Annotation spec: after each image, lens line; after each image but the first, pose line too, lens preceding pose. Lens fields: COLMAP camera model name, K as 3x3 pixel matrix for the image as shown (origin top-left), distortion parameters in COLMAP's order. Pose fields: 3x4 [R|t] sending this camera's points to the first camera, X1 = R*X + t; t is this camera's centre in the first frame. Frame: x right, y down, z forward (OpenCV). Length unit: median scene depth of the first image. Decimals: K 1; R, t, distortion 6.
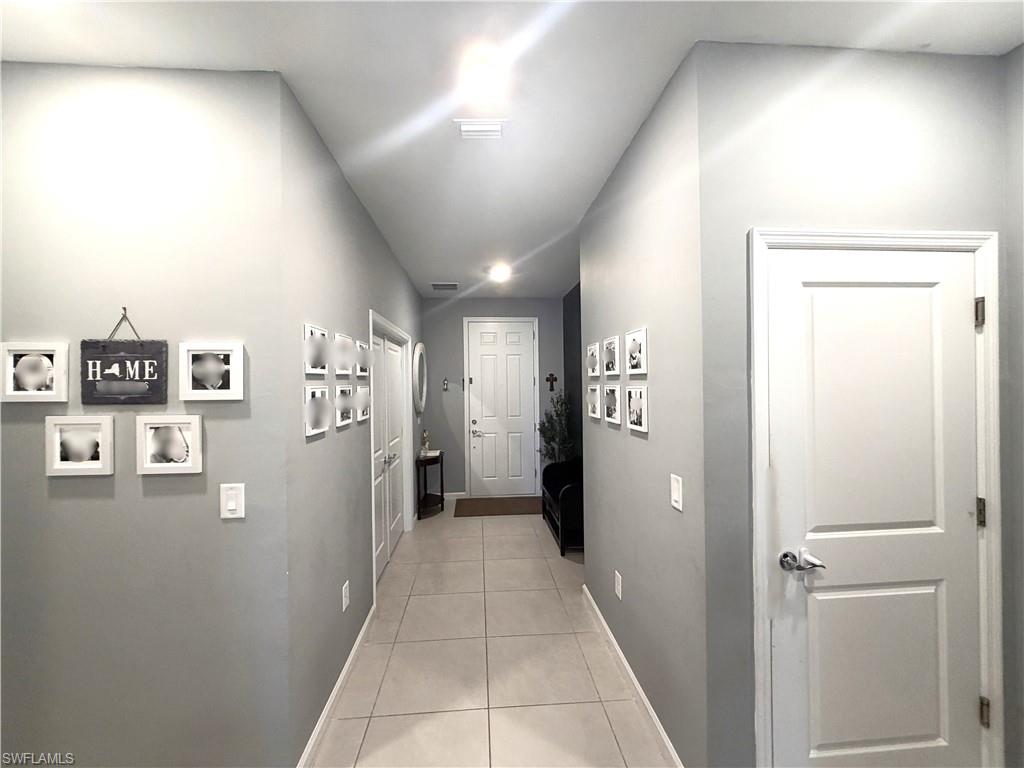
lens RADIAL K [[410.2, 0, 511.0], [0, 410.2, 380.6], [0, 0, 1]] dist [0.002541, 0.000252]
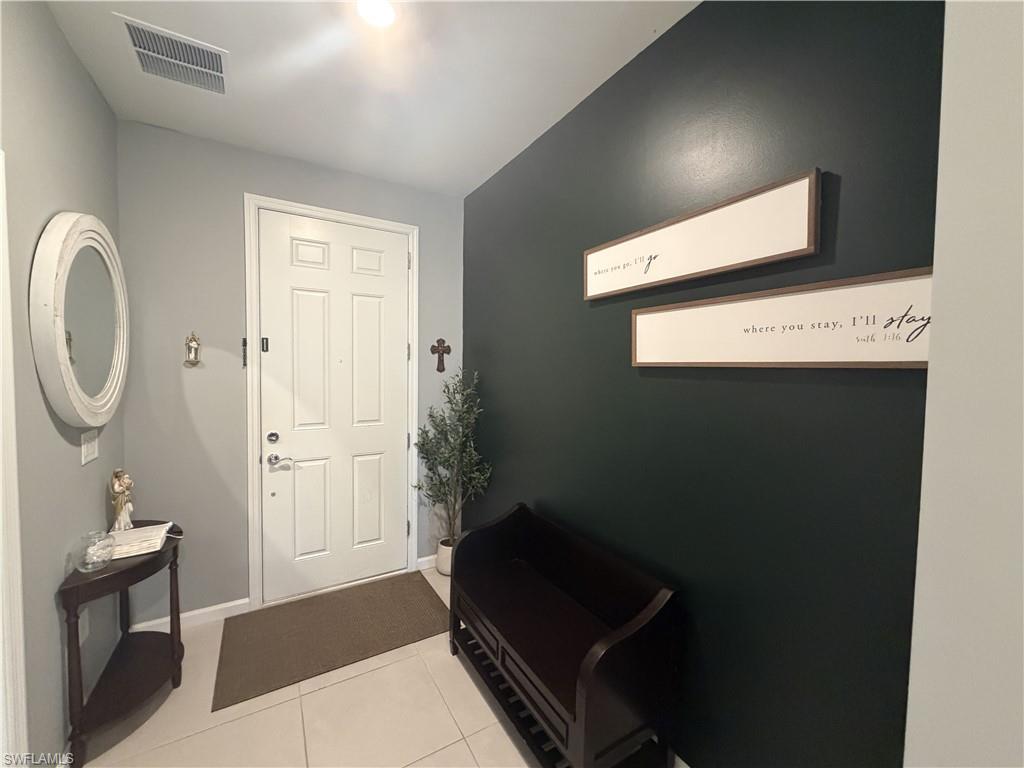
lens RADIAL K [[410.2, 0, 508.1], [0, 410.2, 382.6], [0, 0, 1]] dist [0.002541, 0.000252]
pose [[0.895479, 0.005225, 0.445073, -0.060328], [-0.019906, 0.999401, 0.028318, 0.023300], [-0.444658, -0.034218, 0.895047, 0.492528]]
